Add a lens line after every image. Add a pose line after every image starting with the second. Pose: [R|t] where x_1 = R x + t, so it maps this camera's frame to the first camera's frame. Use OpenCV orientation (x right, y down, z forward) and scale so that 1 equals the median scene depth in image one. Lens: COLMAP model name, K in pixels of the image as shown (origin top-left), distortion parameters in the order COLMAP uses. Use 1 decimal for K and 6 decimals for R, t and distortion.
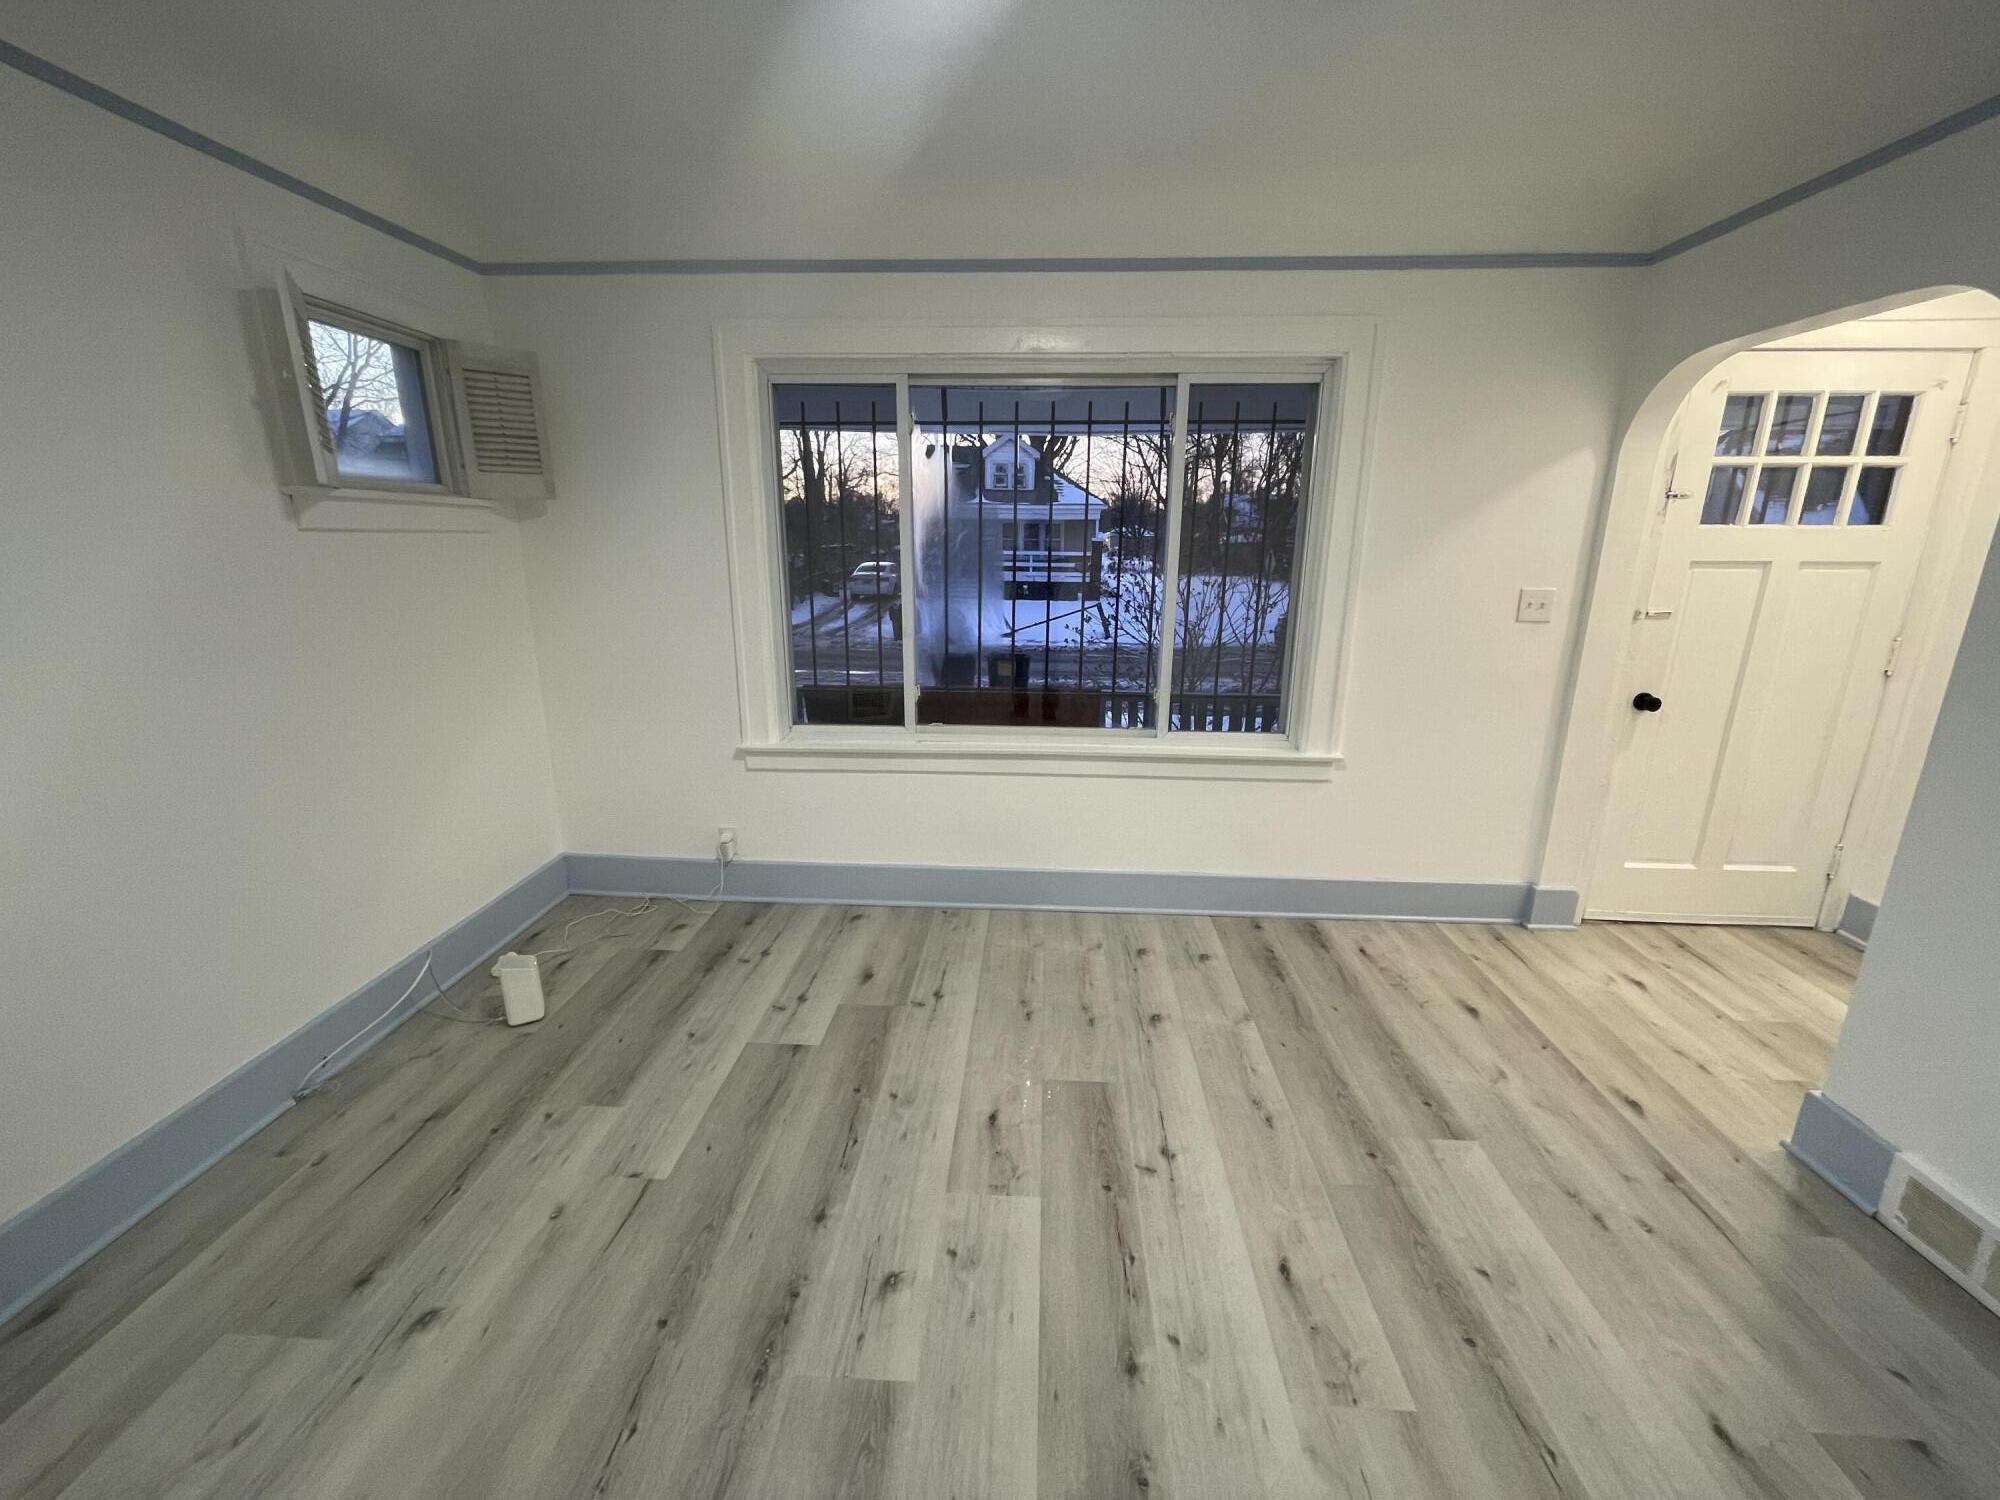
lens RADIAL K [[807.6, 0, 1000.0], [0, 807.6, 750.0], [0, 0, 1]] dist [-0.008217, 0.000071]
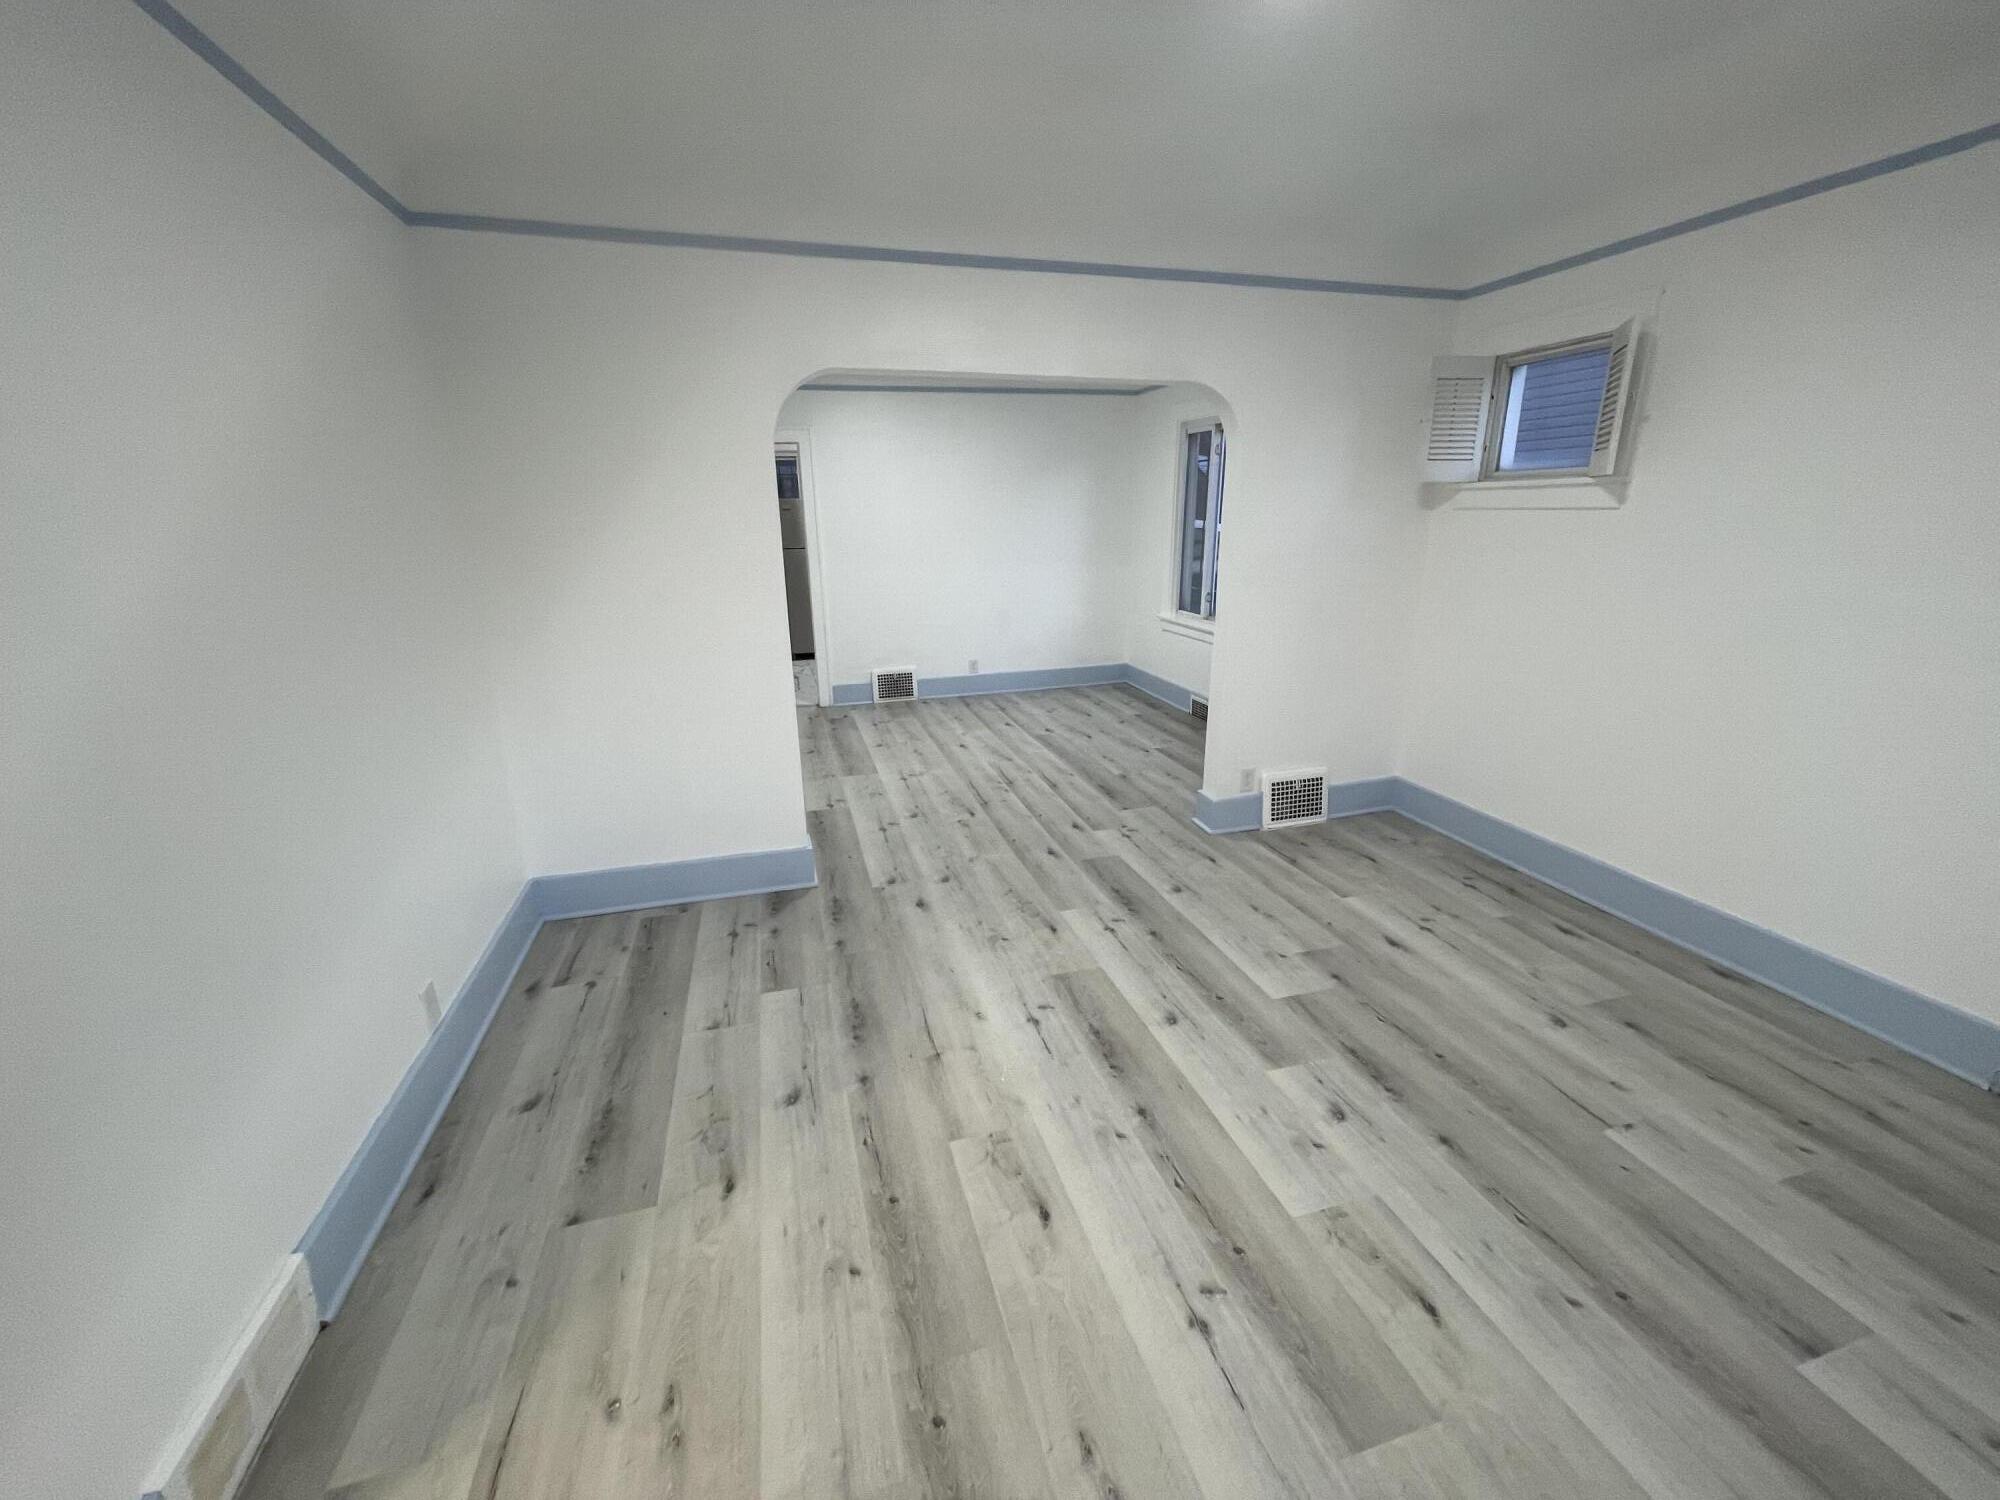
lens RADIAL K [[800.3, 0, 996.3], [0, 800.3, 751.2], [0, 0, 1]] dist [-0.005385, 0.000262]
pose [[-0.945582, 0.093259, -0.311733, 0.603454], [-0.082996, 0.857228, 0.508204, -0.347969], [0.314621, 0.506421, -0.802840, 1.336036]]
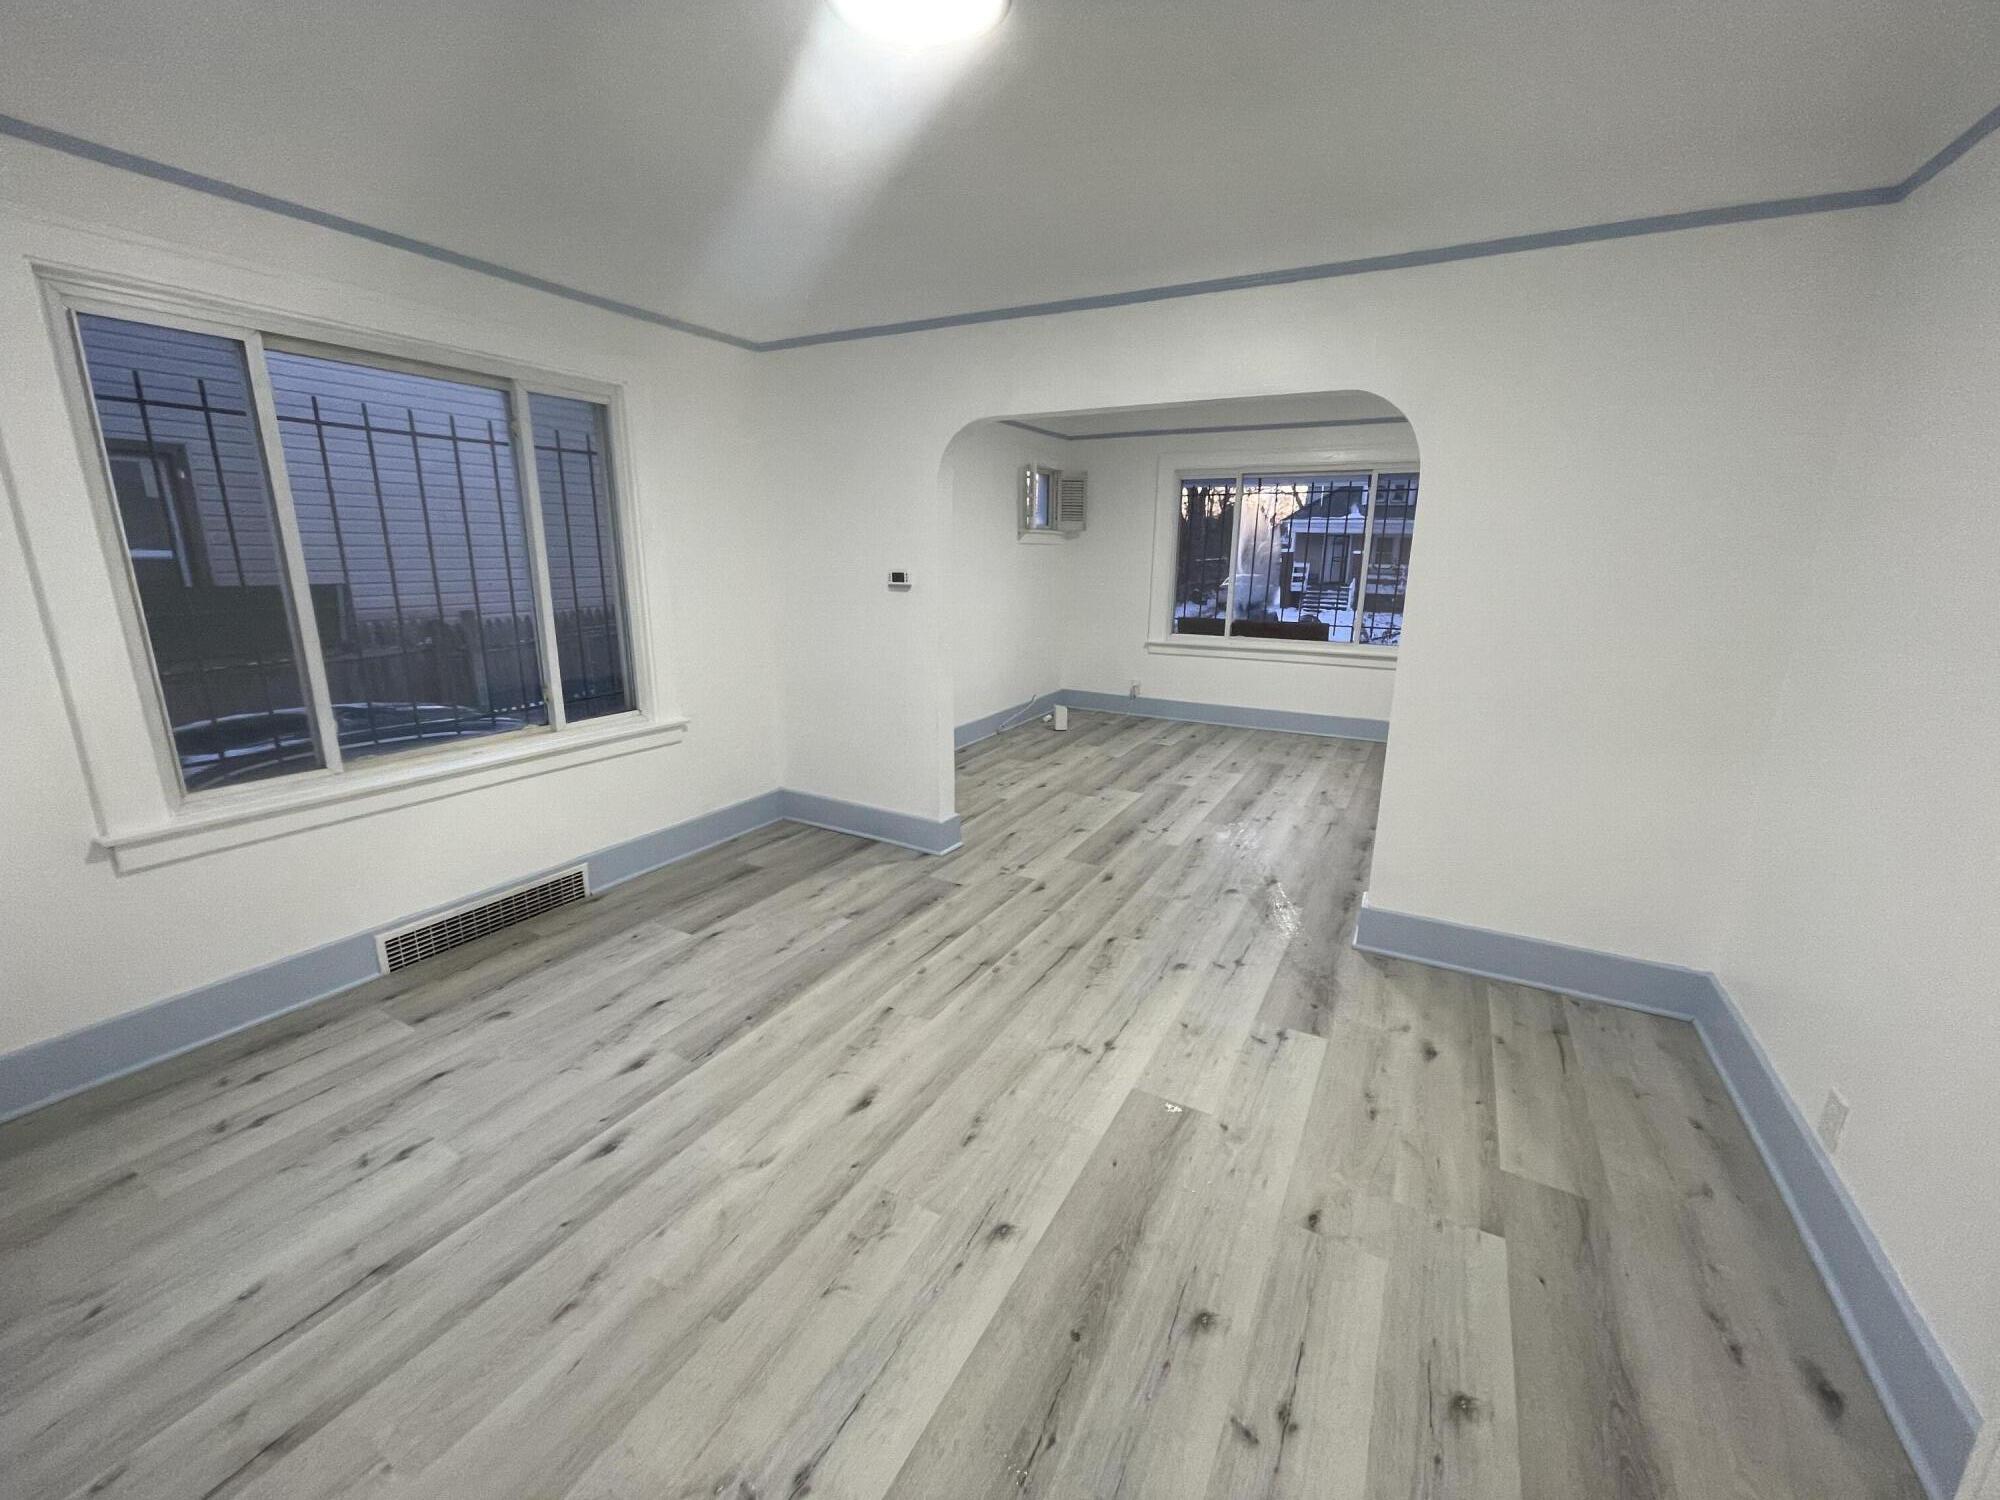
lens RADIAL K [[800.3, 0, 996.3], [0, 800.3, 751.2], [0, 0, 1]] dist [-0.005385, 0.000262]
pose [[0.899647, 0.105977, -0.423561, 0.442884], [-0.112392, 0.993615, 0.009886, 0.533350], [0.421904, 0.038711, 0.905814, -1.915443]]
